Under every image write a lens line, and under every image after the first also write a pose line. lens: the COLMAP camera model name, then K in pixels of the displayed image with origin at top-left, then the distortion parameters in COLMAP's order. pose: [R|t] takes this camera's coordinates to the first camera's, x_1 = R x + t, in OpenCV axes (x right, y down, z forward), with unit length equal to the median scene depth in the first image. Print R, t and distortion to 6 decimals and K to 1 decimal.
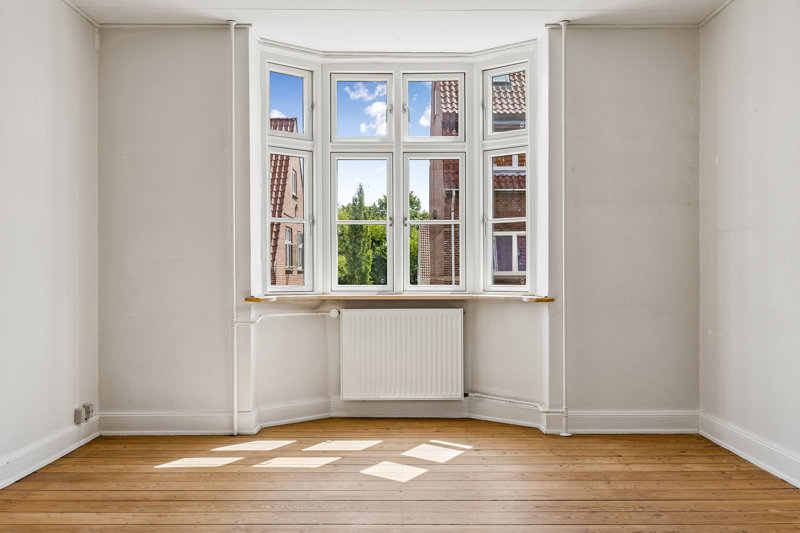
lens RADIAL K [[762.2, 0, 388.2], [0, 762.2, 282.9], [0, 0, 1]] dist [0.011297, 0.000000]
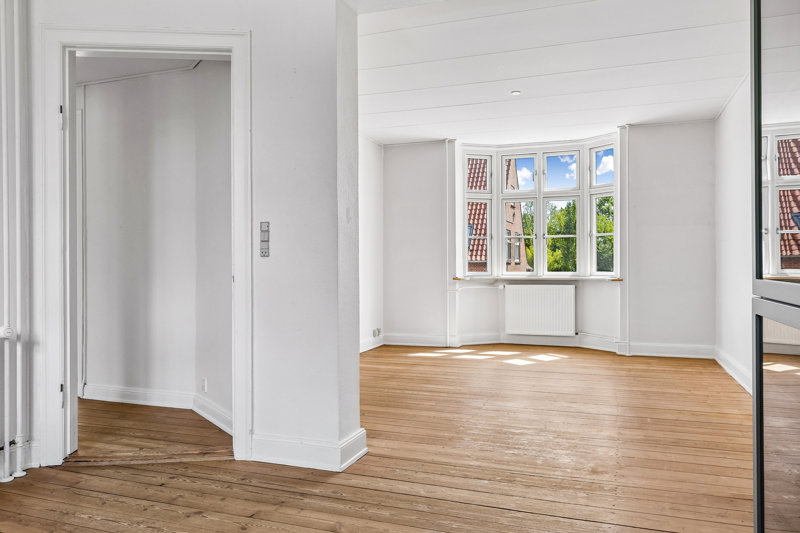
lens RADIAL K [[585.7, 0, 398.8], [0, 585.7, 264.1], [0, 0, 1]] dist [0.000250, 0.000005]
pose [[0.947341, -0.003595, -0.320206, 0.158944], [-0.000381, 0.999924, -0.012352, 0.002123], [0.320226, 0.011824, 0.947267, -0.462616]]
